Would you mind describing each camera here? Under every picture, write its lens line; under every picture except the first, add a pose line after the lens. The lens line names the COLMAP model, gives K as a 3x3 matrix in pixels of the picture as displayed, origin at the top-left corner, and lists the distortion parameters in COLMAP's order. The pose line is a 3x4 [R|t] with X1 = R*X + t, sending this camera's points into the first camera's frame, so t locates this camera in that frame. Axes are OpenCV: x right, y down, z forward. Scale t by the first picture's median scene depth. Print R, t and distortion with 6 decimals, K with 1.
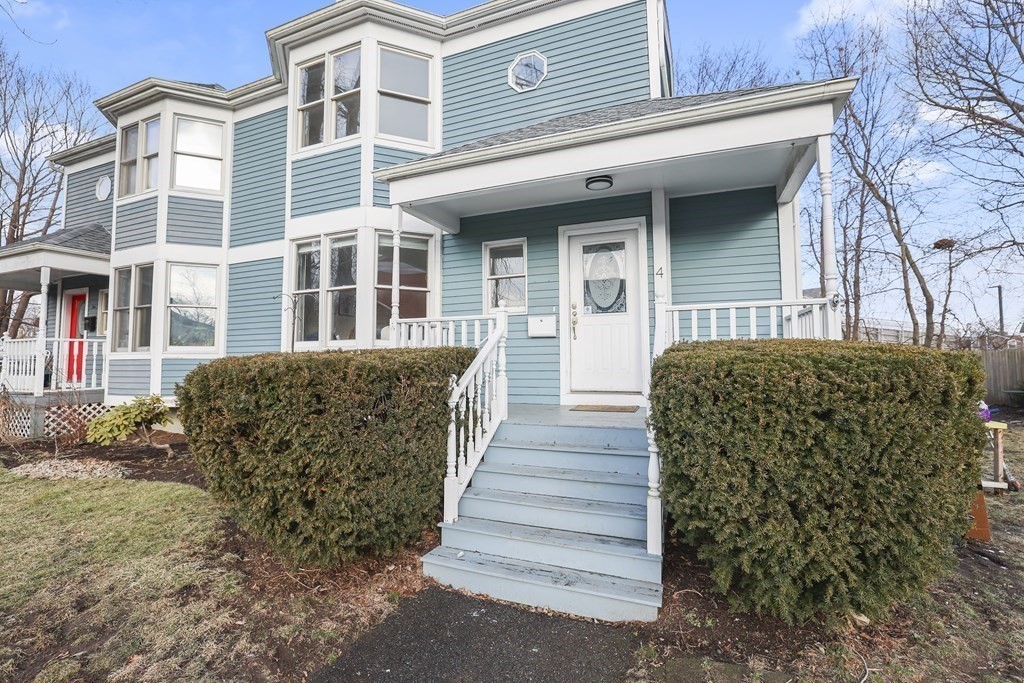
lens RADIAL K [[443.3, 0, 506.9], [0, 443.3, 348.1], [0, 0, 1]] dist [-0.040881, 0.013900]
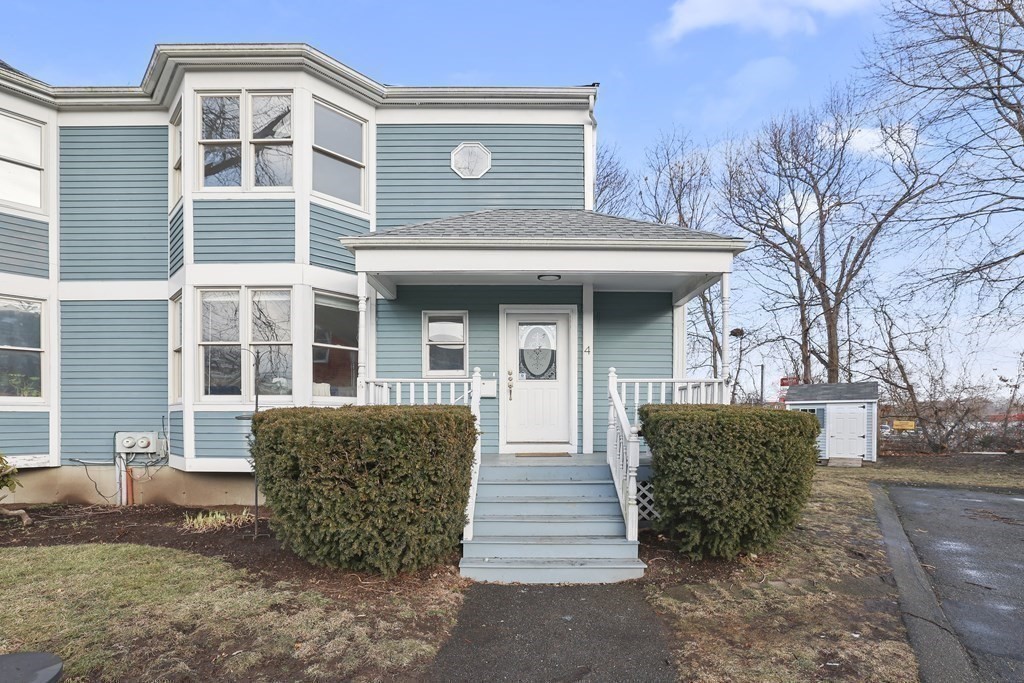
lens RADIAL K [[408.2, 0, 511.9], [0, 408.2, 435.2], [0, 0, 1]] dist [-0.020851, 0.004549]
pose [[0.956815, -0.002530, 0.290688, -0.170828], [-0.017659, 0.997609, 0.066809, 0.001832], [-0.290162, -0.069058, 0.954483, -0.081026]]
